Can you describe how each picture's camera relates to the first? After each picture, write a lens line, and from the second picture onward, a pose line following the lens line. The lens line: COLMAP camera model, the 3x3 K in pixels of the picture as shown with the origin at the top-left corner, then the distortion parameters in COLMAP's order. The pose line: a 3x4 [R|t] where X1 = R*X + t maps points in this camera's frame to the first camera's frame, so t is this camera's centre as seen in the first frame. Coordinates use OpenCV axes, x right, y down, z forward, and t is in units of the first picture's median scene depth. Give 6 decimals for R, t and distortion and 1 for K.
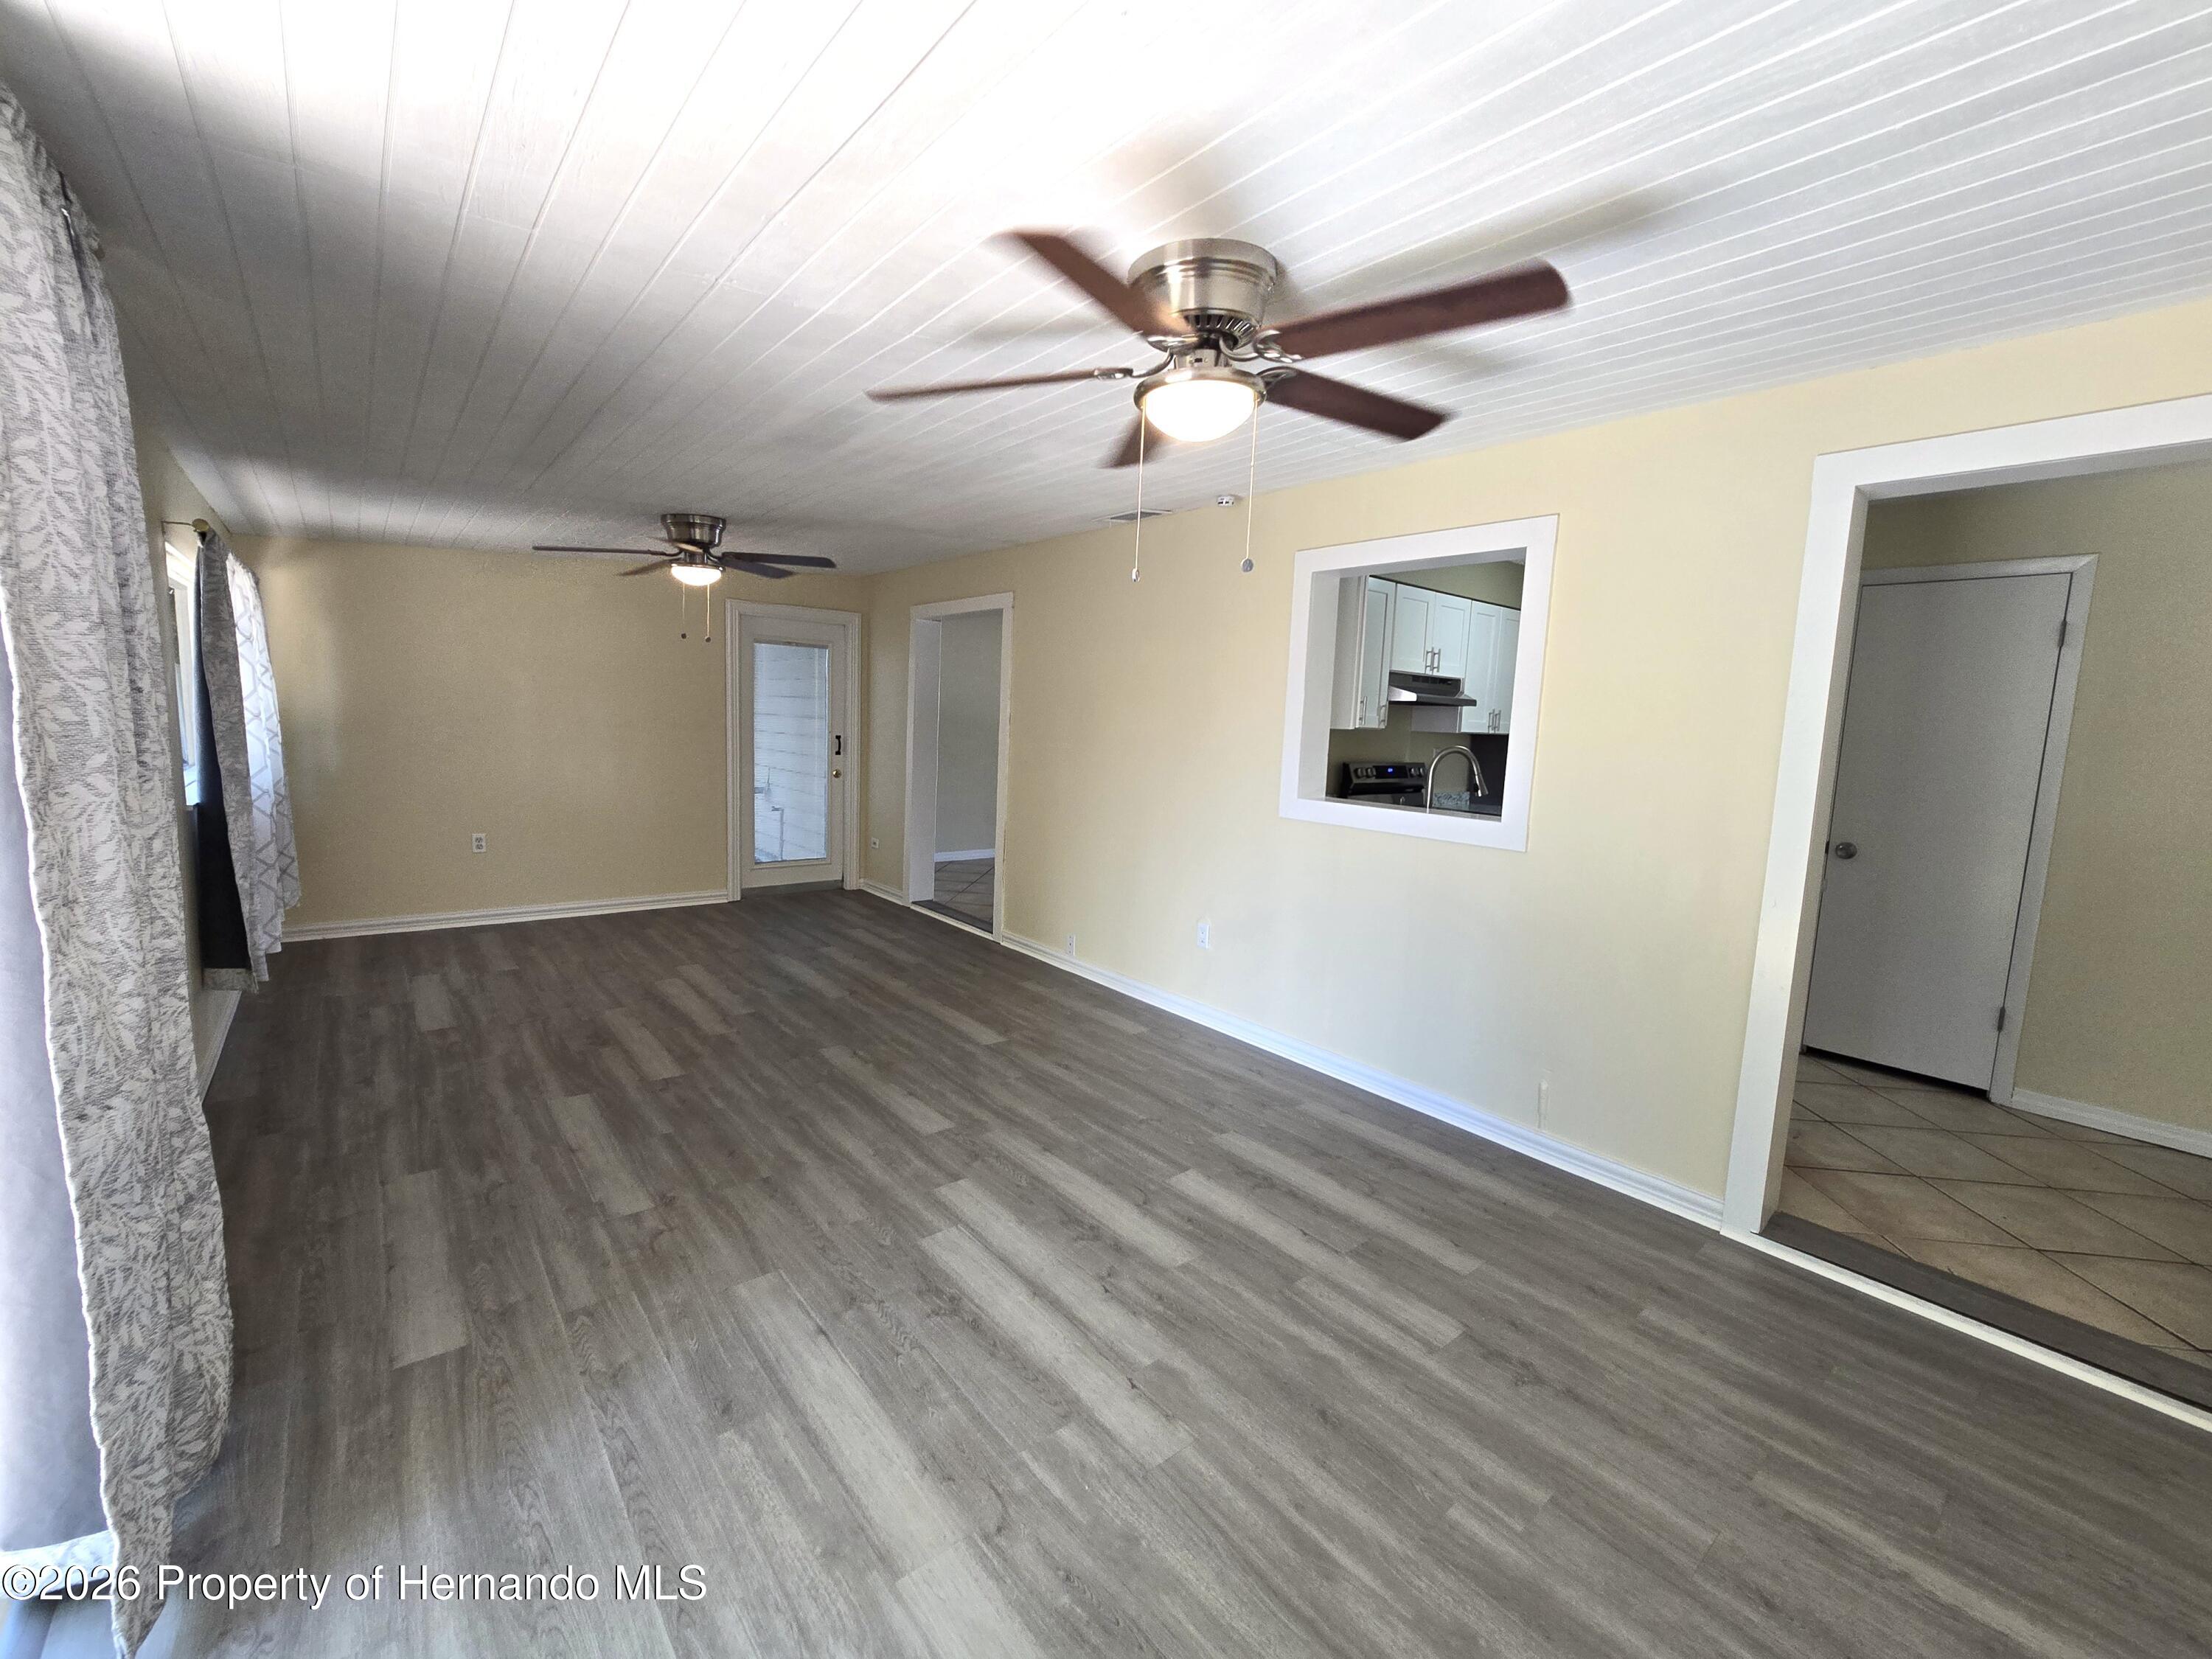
lens RADIAL K [[910.1, 0, 1106.4], [0, 910.1, 820.6], [0, 0, 1]] dist [-0.000251, -0.000419]
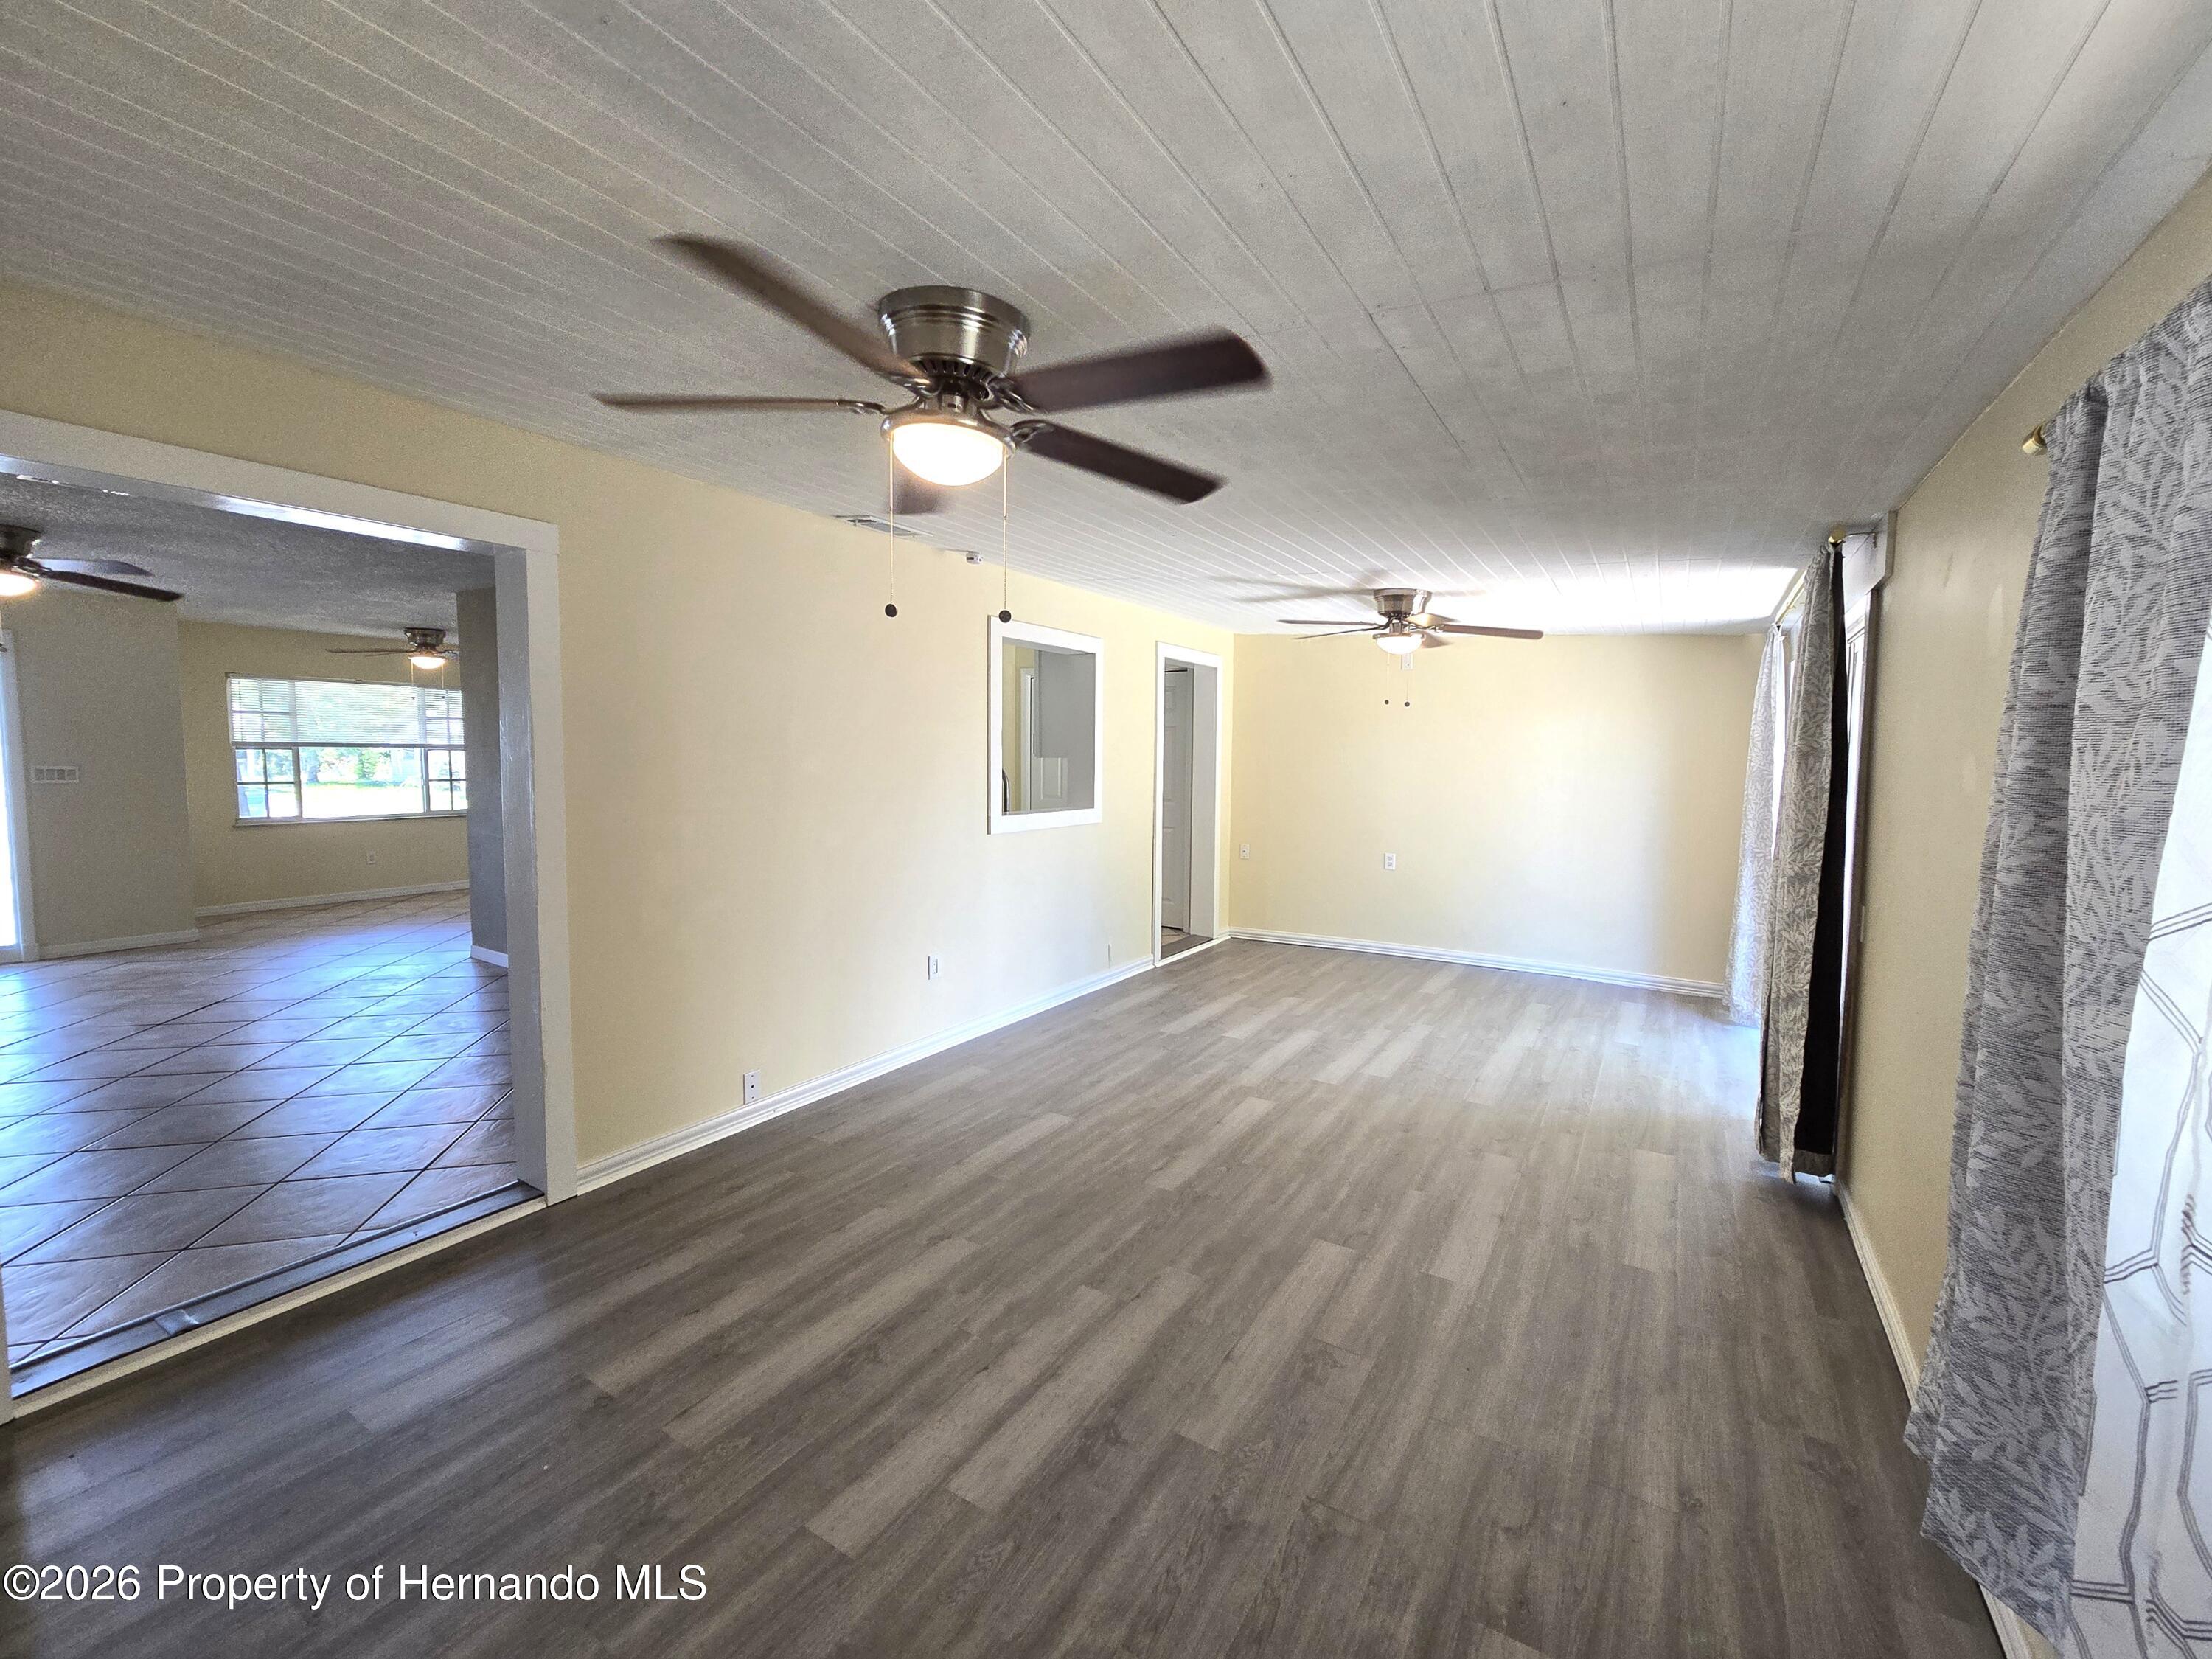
lens RADIAL K [[910.1, 0, 1106.4], [0, 910.1, 820.6], [0, 0, 1]] dist [-0.000251, -0.000419]
pose [[-0.316012, -0.116455, 0.941581, -1.151942], [0.083782, 0.985136, 0.149961, -0.221269], [-0.945049, 0.126277, -0.301558, 1.421968]]
